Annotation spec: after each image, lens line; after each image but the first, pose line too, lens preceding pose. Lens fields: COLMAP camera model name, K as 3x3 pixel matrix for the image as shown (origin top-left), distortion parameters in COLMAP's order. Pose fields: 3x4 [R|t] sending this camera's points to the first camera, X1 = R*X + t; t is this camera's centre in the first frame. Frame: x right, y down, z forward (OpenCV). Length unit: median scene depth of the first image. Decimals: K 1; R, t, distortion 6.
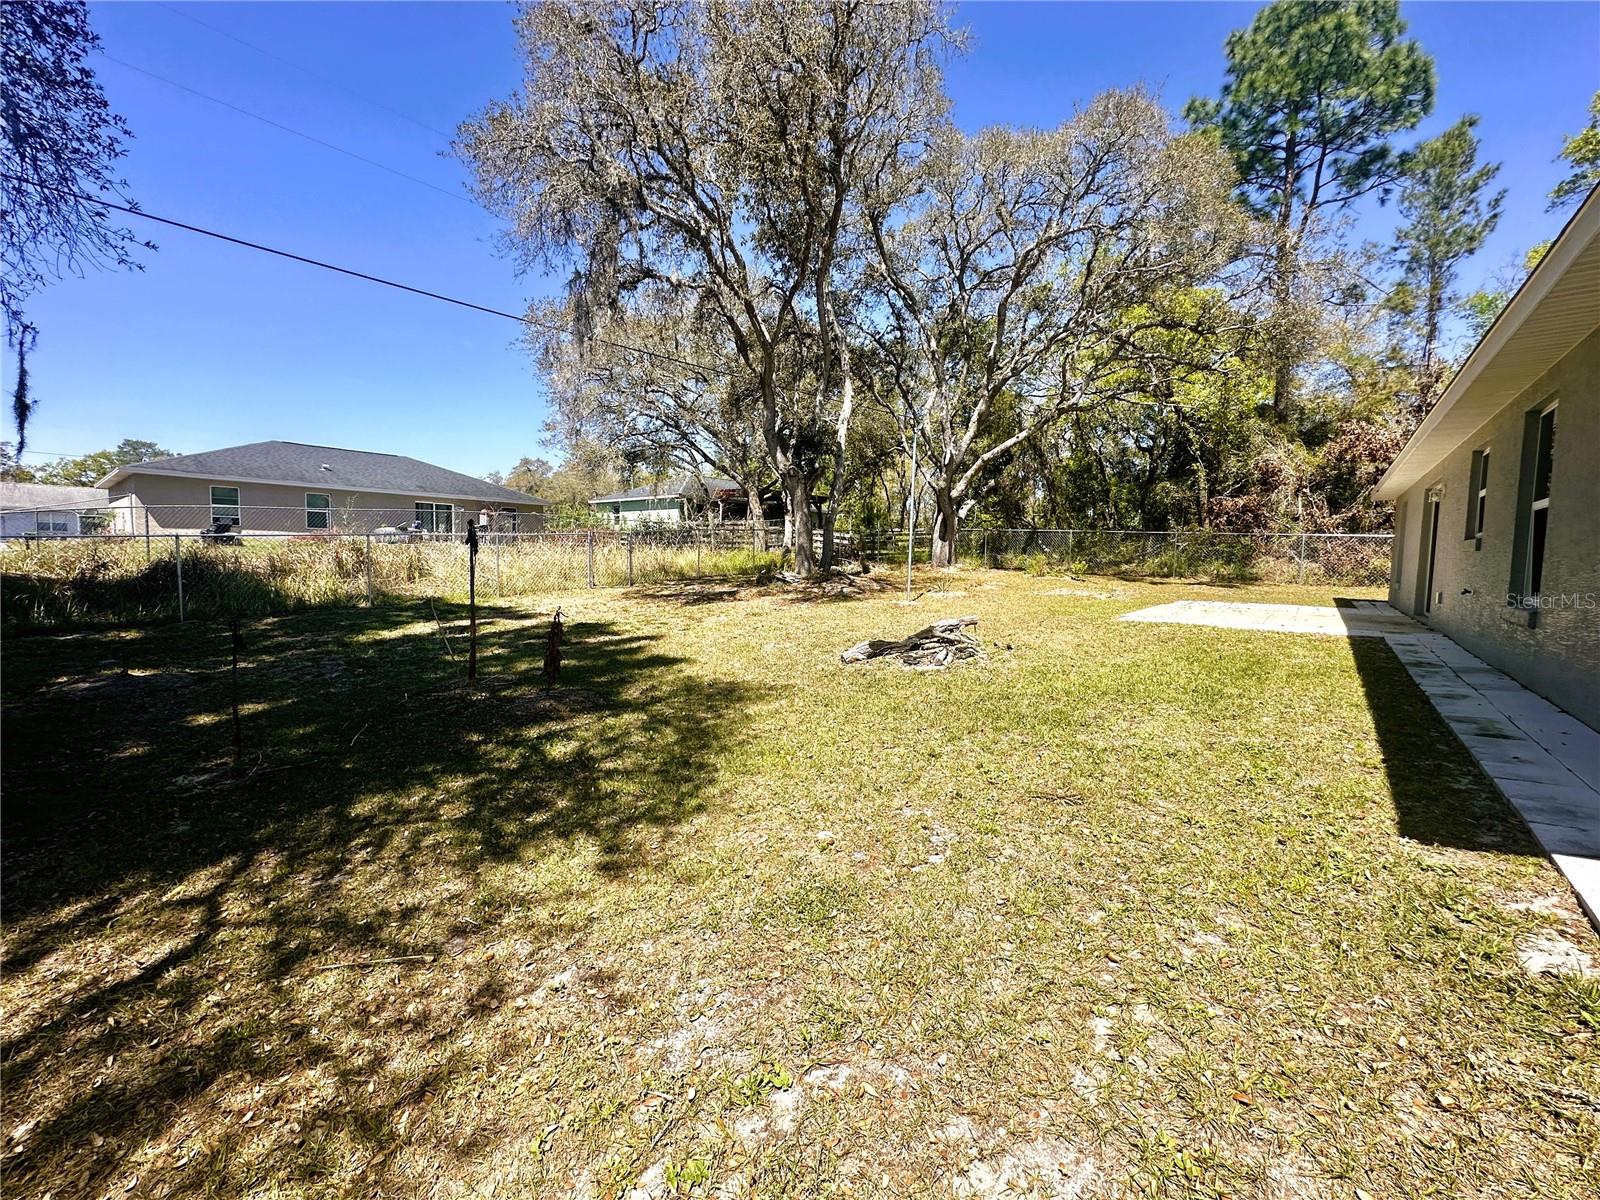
lens RADIAL K [[639.5, 0, 800.0], [0, 639.5, 600.0], [0, 0, 1]] dist [-0.003049, 0.000824]
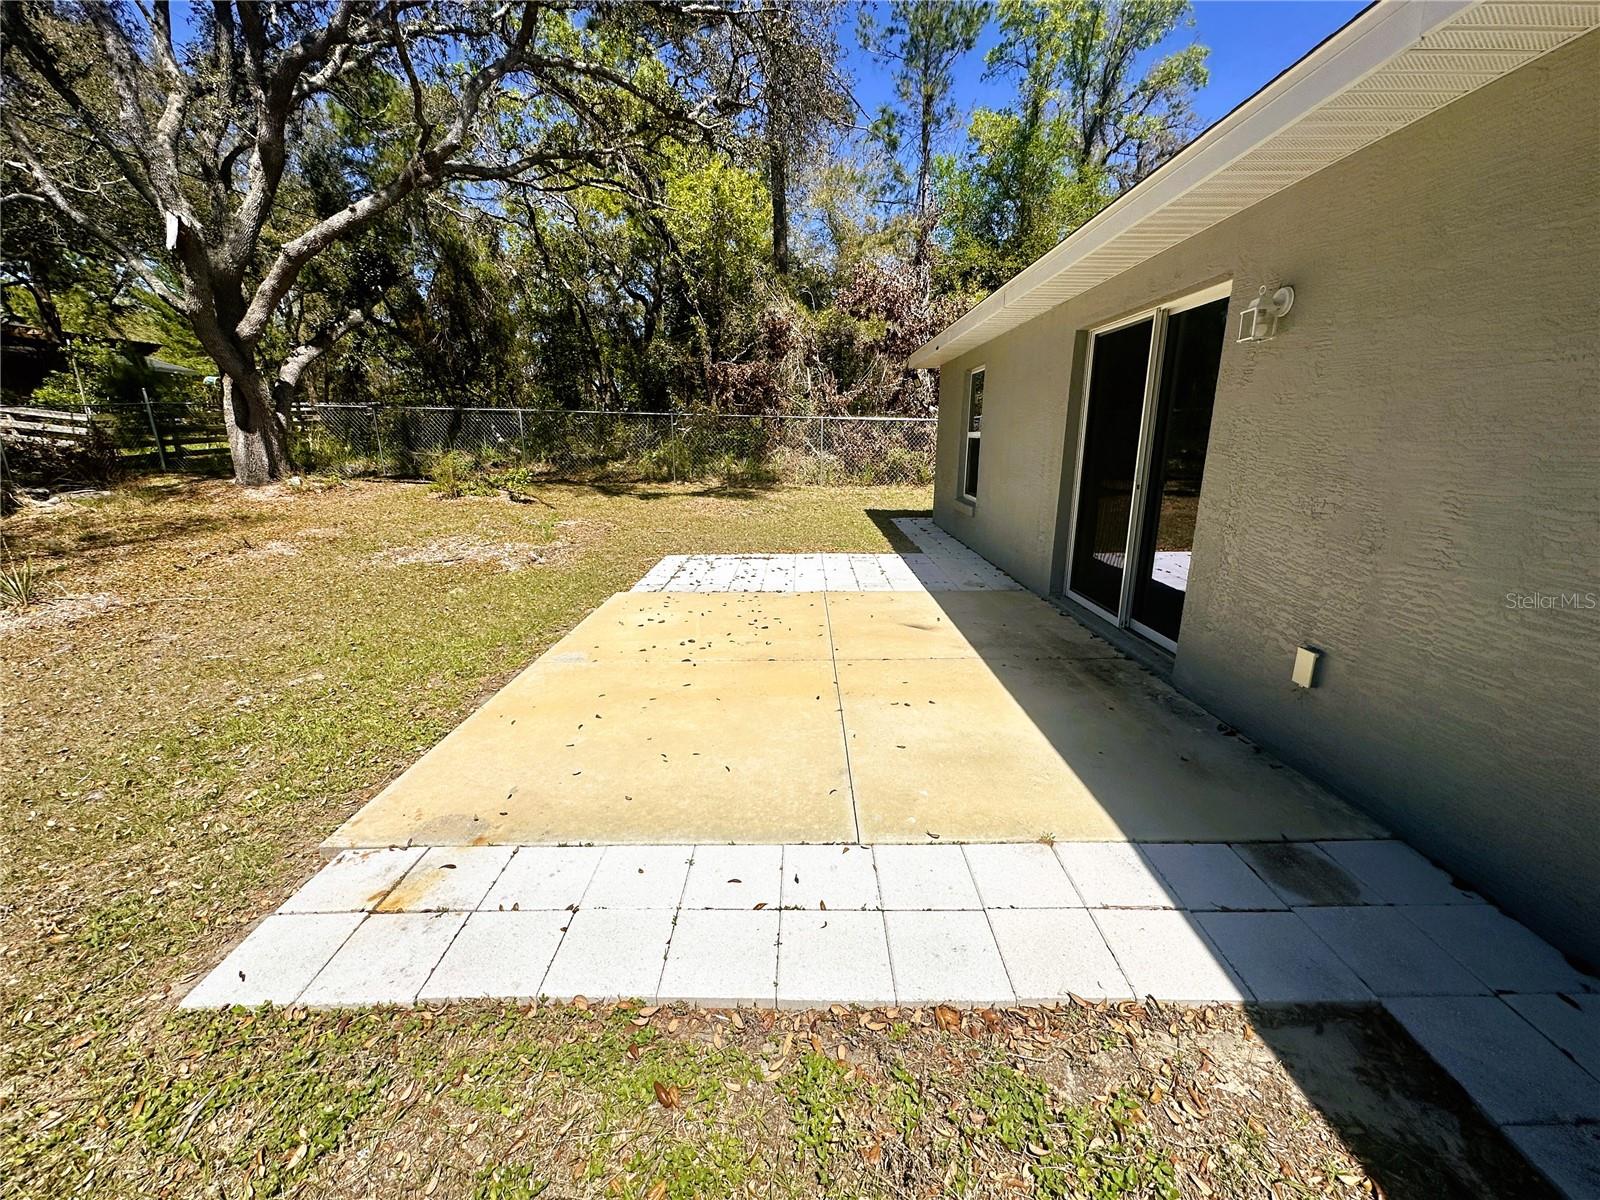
lens RADIAL K [[639.5, 0, 800.0], [0, 639.5, 600.0], [0, 0, 1]] dist [-0.003049, 0.000824]
pose [[0.780937, -0.175147, 0.599551, 0.241389], [0.059673, 0.976411, 0.207512, -0.043049], [-0.621753, -0.126277, 0.772966, 0.349508]]
